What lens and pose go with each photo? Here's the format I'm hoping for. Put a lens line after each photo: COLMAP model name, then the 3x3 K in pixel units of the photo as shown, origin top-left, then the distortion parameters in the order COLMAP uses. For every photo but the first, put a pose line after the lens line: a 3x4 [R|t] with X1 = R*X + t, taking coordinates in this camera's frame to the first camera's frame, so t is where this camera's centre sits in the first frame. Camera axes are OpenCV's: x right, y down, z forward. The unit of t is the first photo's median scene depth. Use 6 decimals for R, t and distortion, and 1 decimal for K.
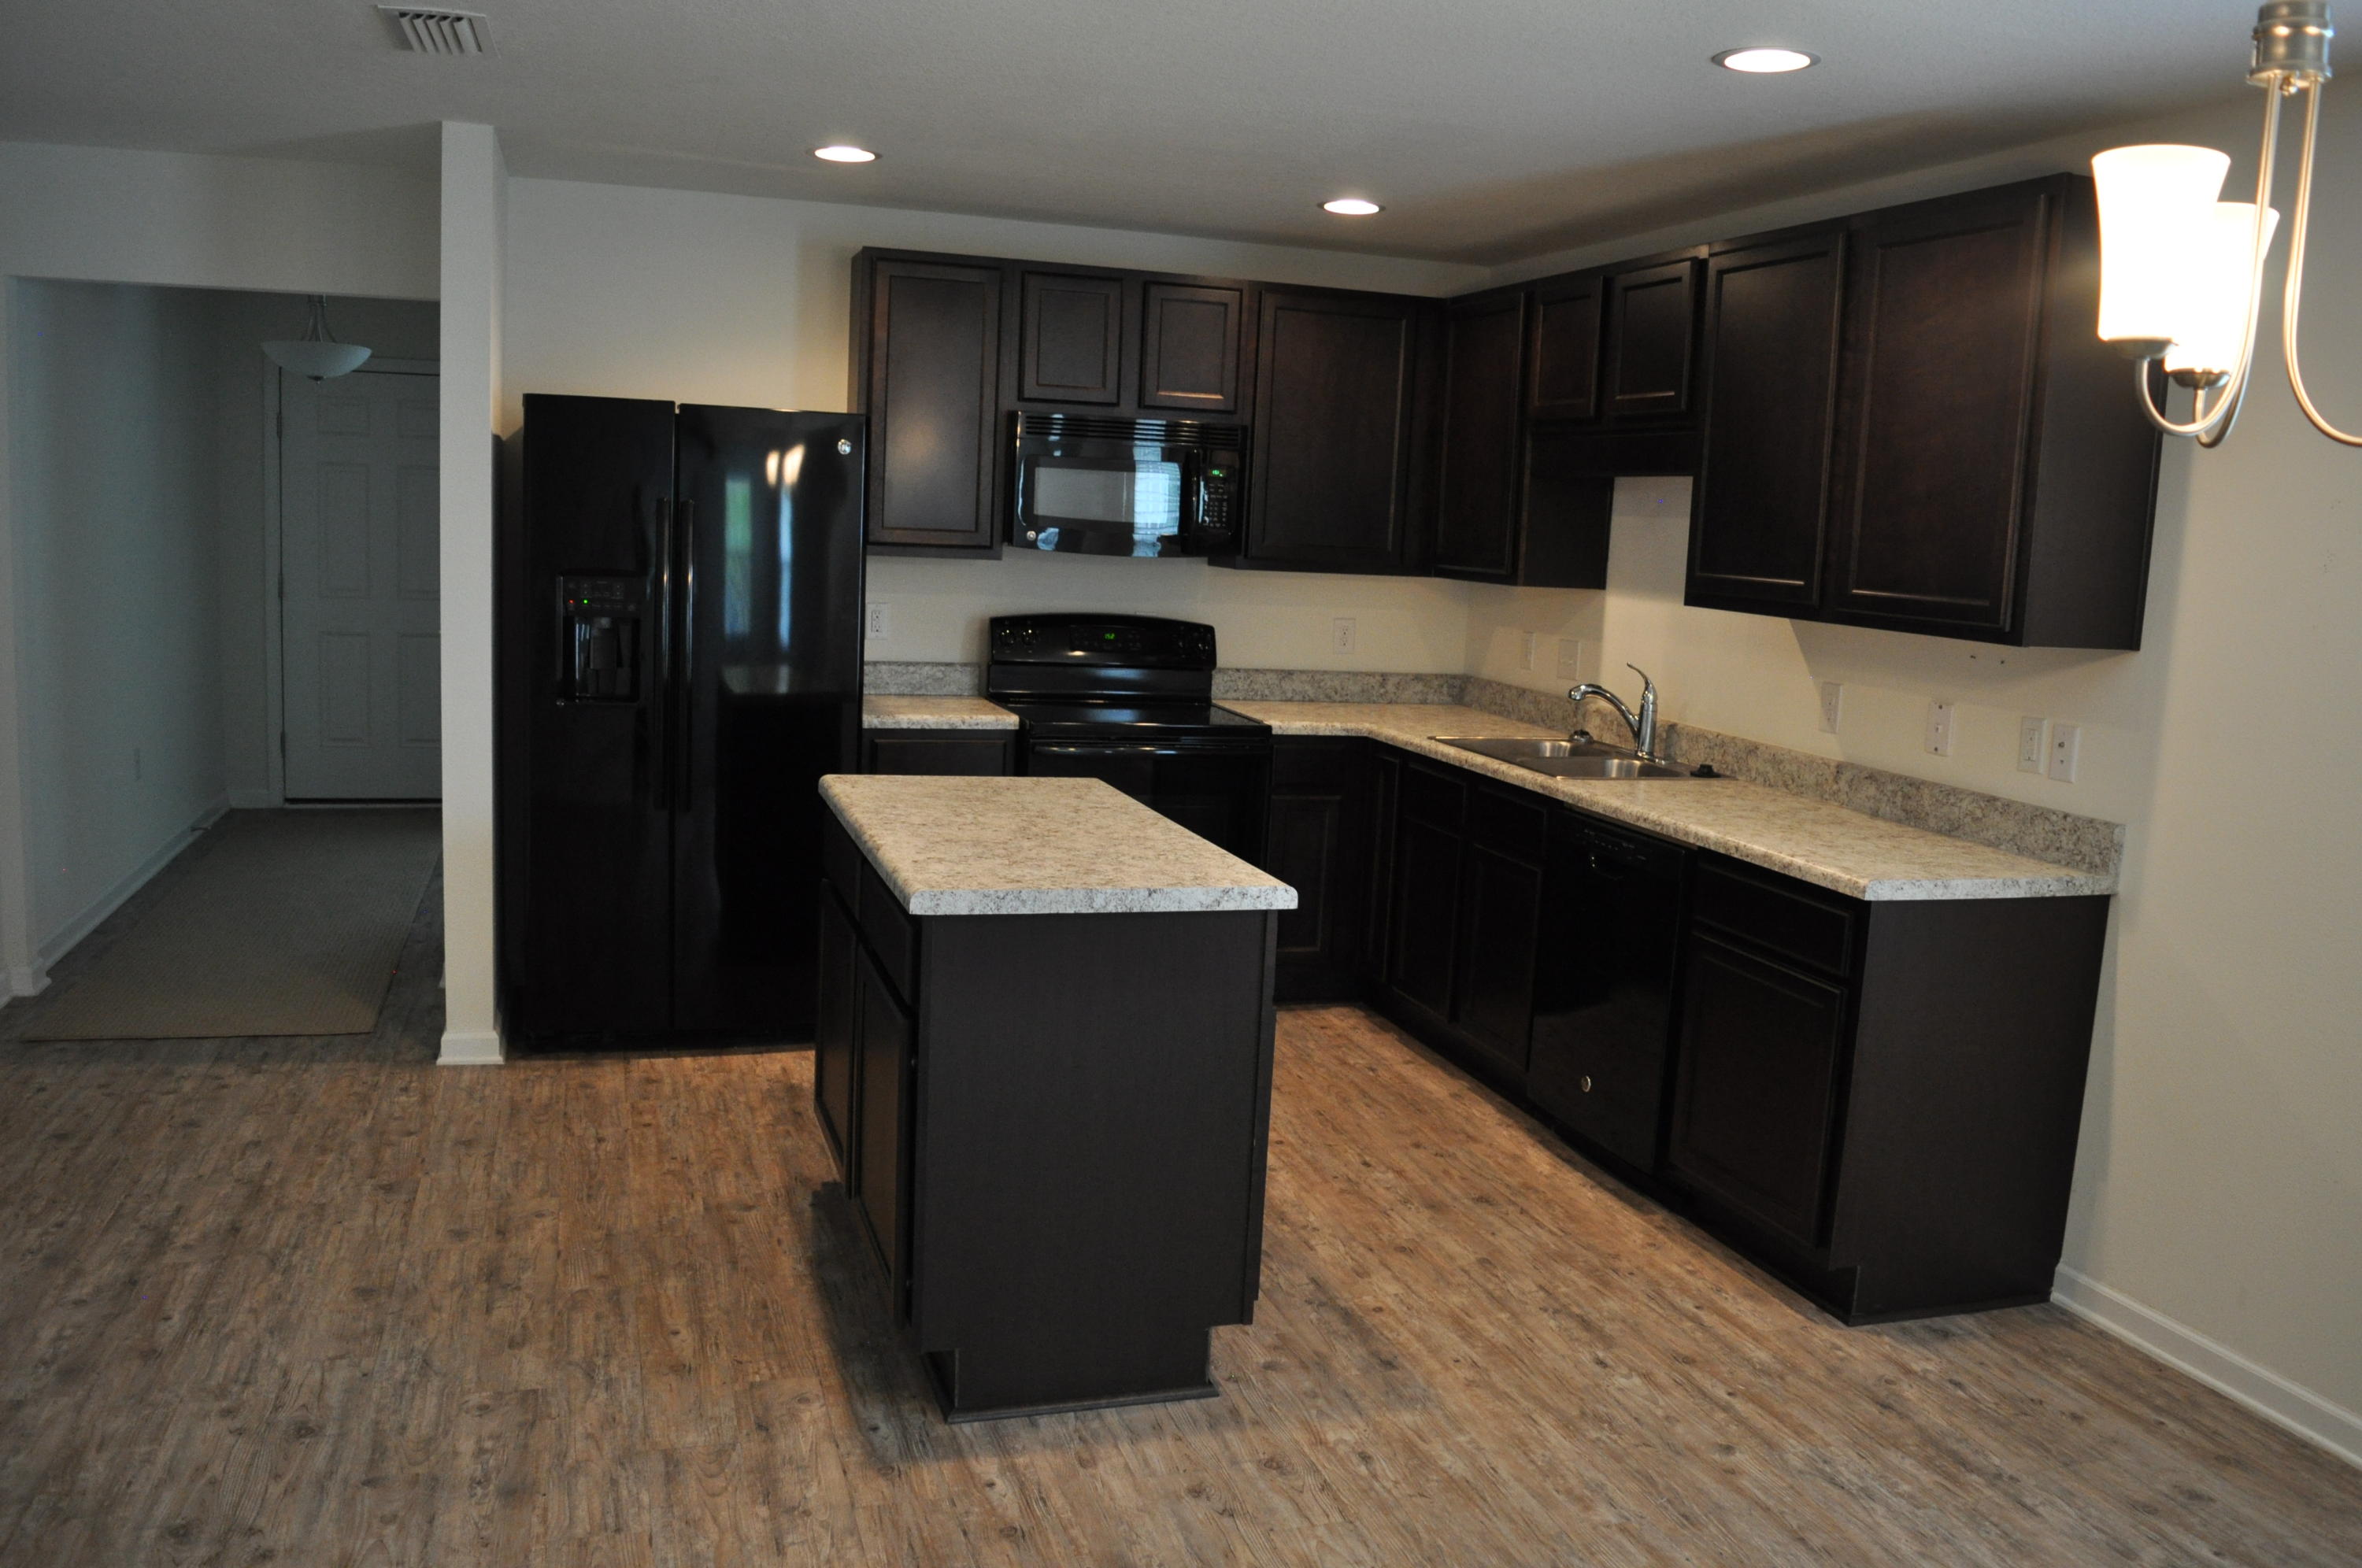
lens RADIAL K [[1863.7, 0, 1198.0], [0, 1863.7, 784.7], [0, 0, 1]] dist [-0.075677, 0.001056]
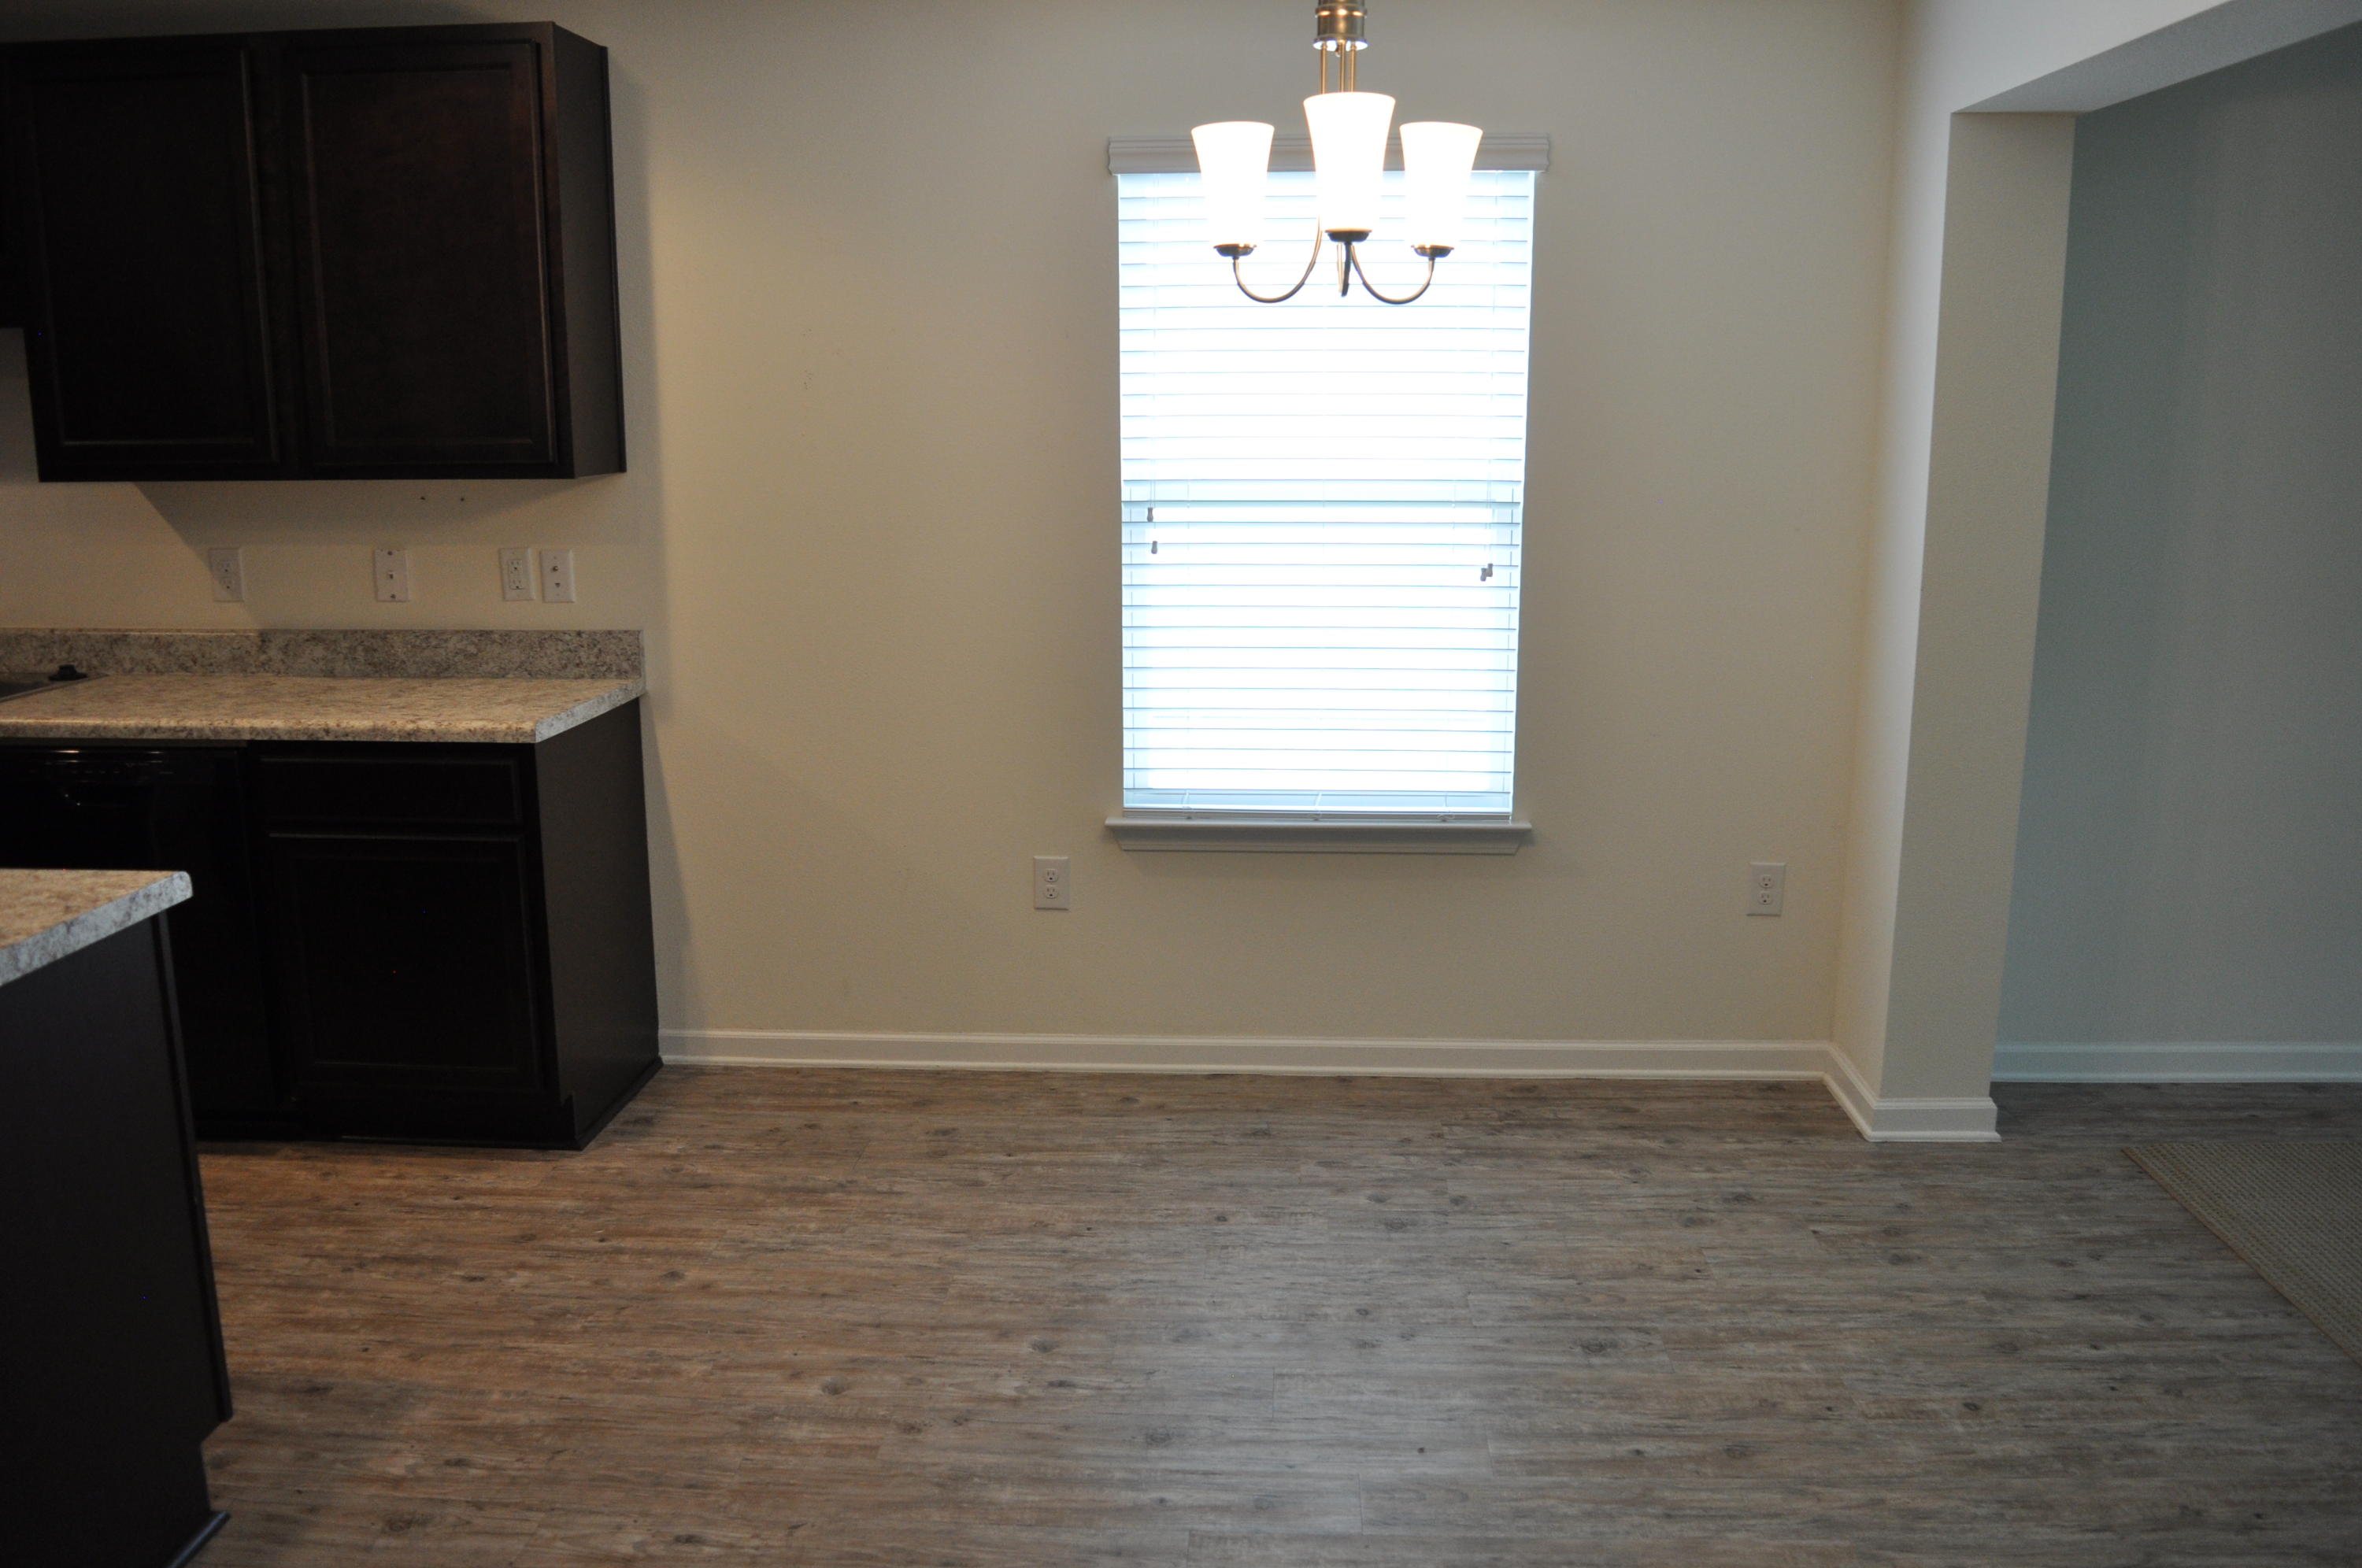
lens RADIAL K [[1863.7, 0, 1198.0], [0, 1863.7, 784.7], [0, 0, 1]] dist [-0.075677, 0.001056]
pose [[0.363452, -0.239345, 0.900343, -0.401216], [0.151676, 0.968742, 0.196299, -0.055865], [-0.919183, 0.065216, 0.388394, 0.256610]]
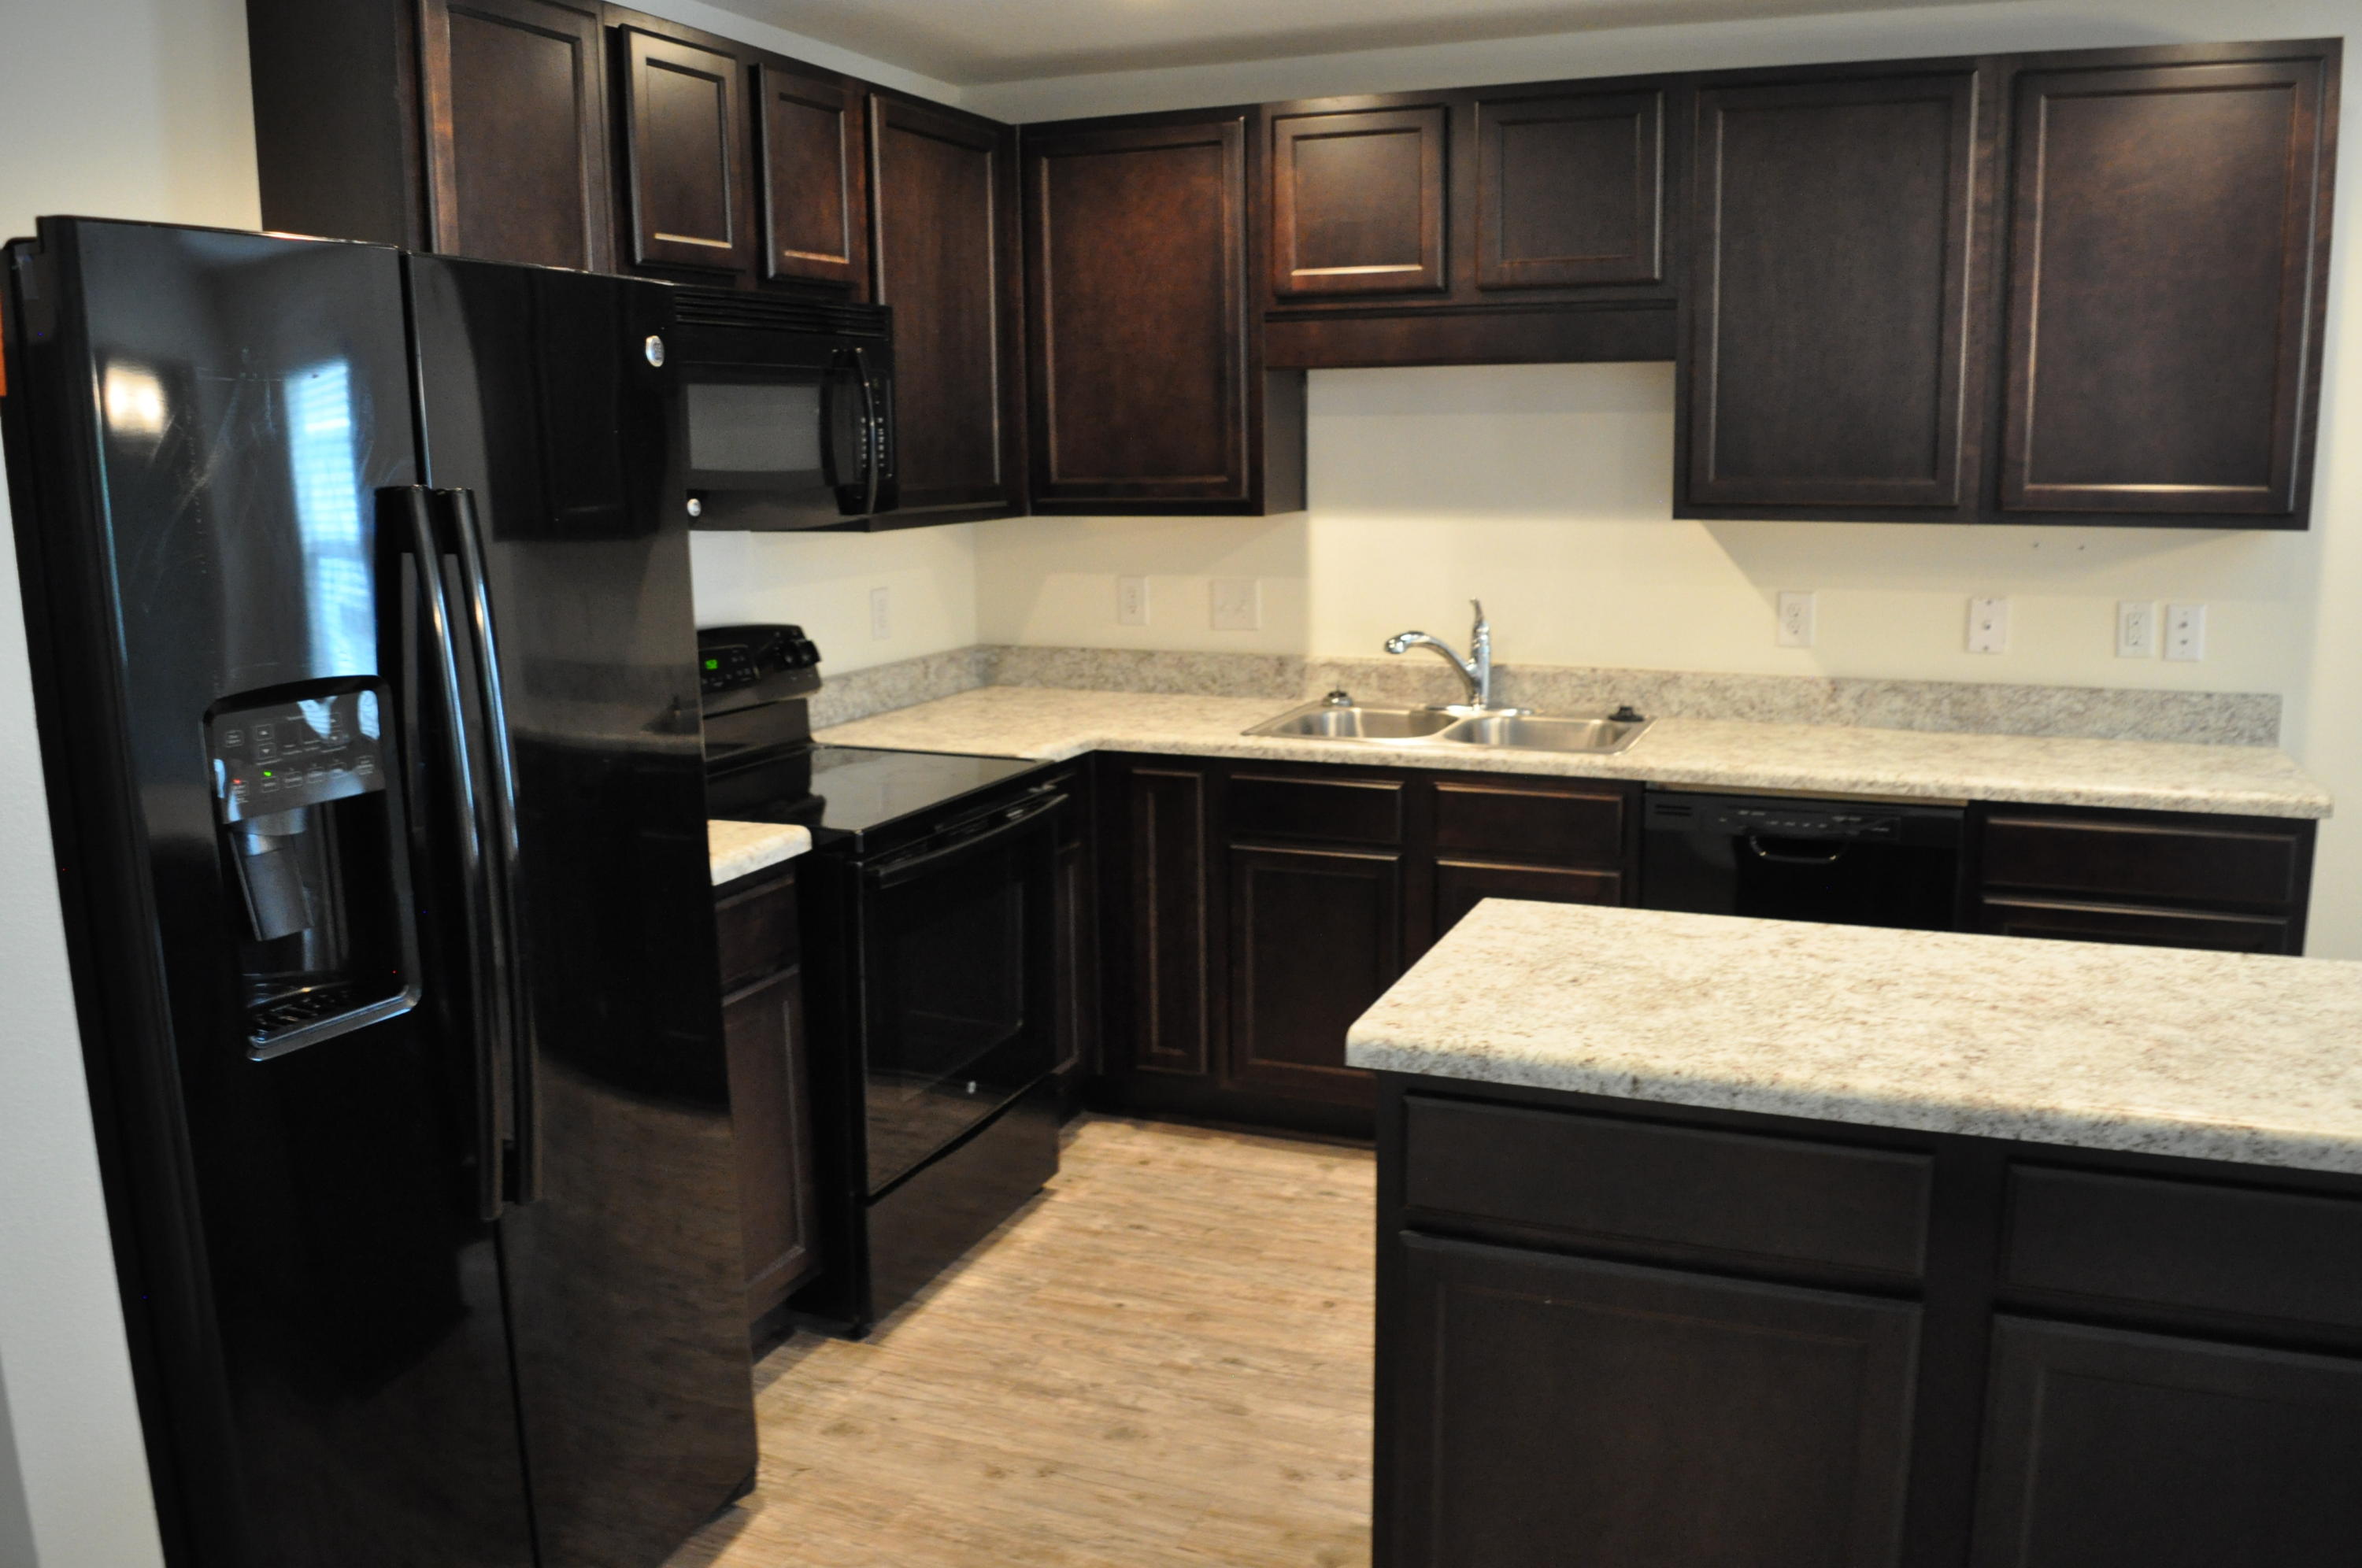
lens RADIAL K [[1863.7, 0, 1198.0], [0, 1863.7, 784.7], [0, 0, 1]] dist [-0.075677, 0.001056]
pose [[0.638805, -0.198743, 0.743256, -0.639194], [0.154809, 0.979504, 0.128861, -0.151502], [-0.753633, 0.032745, 0.656479, 0.783577]]
